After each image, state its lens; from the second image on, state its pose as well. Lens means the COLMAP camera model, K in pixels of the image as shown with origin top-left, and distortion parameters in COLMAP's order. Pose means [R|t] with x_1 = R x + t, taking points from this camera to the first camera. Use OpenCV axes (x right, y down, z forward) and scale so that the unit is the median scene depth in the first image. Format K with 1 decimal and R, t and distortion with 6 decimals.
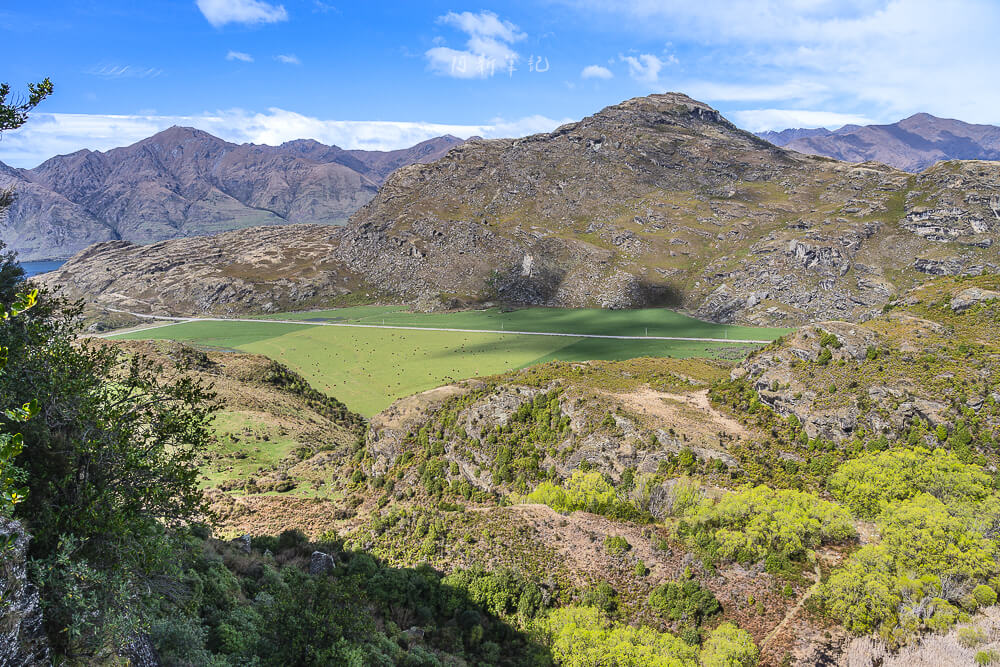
lens RADIAL K [[707.5, 0, 499.3], [0, 707.5, 337.3], [0, 0, 1]] dist [-0.032503, 0.016361]
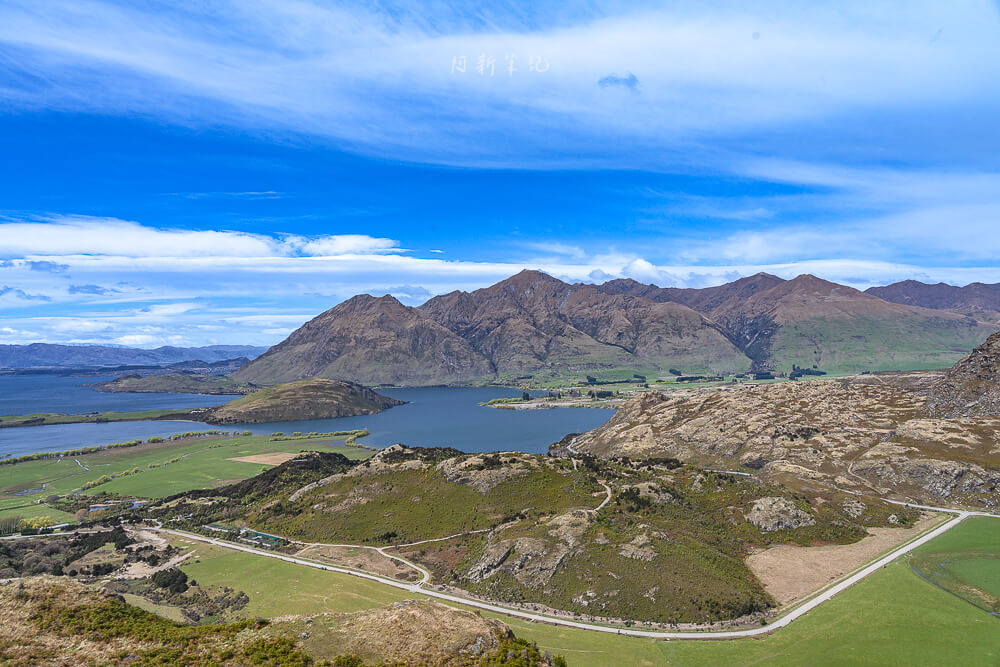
lens RADIAL K [[673.9, 0, 500.4], [0, 673.9, 333.6], [0, 0, 1]] dist [-0.035551, 0.016804]
pose [[0.935781, 0.013421, -0.352325, -0.142340], [-0.077866, 0.982469, -0.169388, -0.012472], [0.343875, 0.185944, 0.920421, -0.005592]]
